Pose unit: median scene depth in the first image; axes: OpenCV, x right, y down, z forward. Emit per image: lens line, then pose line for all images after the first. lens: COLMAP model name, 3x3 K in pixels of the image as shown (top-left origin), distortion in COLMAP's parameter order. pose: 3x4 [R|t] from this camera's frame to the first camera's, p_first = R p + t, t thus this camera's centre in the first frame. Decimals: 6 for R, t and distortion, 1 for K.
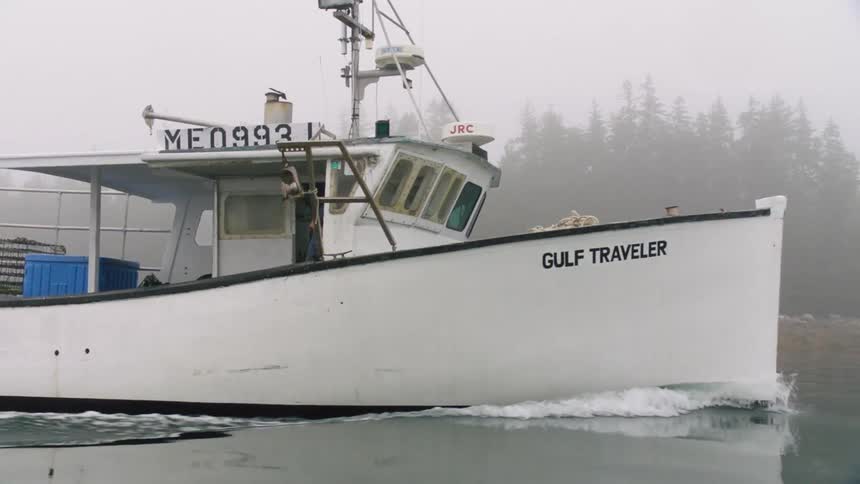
lens RADIAL K [[1147.4, 0, 423.3], [0, 1147.4, 244.8], [0, 0, 1]] dist [0.135389, 0.000000]
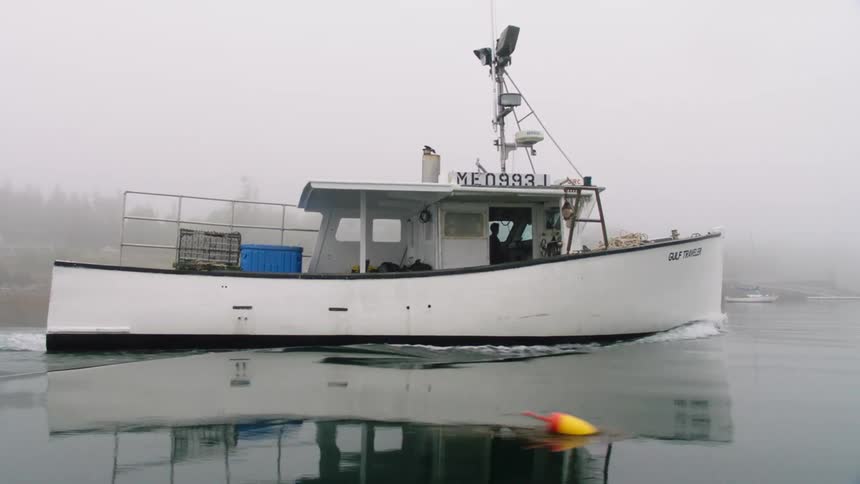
lens RADIAL K [[731.5, 0, 428.0], [0, 731.5, 237.0], [0, 0, 1]] dist [0.005950, -0.001742]
pose [[0.877329, 0.029216, 0.478999, -0.759977], [-0.026743, 0.999570, -0.011986, 0.005690], [-0.479143, -0.002295, 0.877734, 0.116883]]
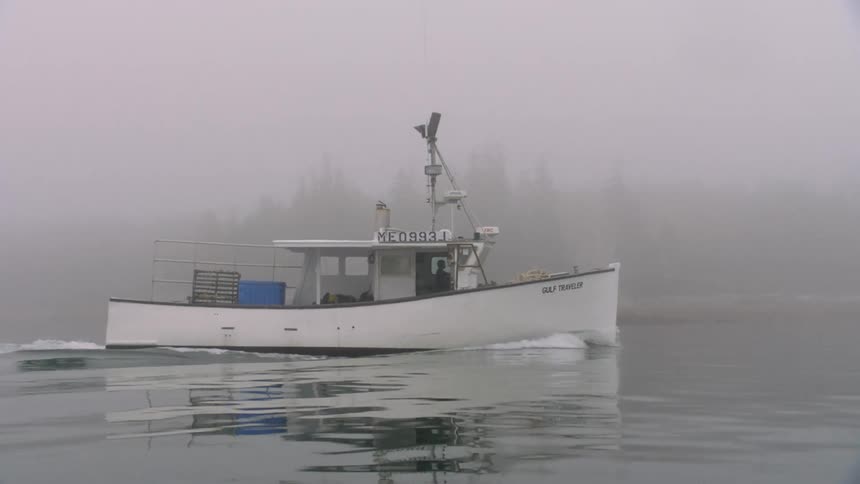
lens RADIAL K [[1147.4, 0, 433.5], [0, 1147.4, 241.5], [0, 0, 1]] dist [0.135389, 0.000000]
pose [[0.944622, 0.009181, 0.328032, -0.879954], [-0.014553, 0.999797, 0.013923, -0.116125], [-0.327838, -0.017926, 0.944564, -1.211528]]
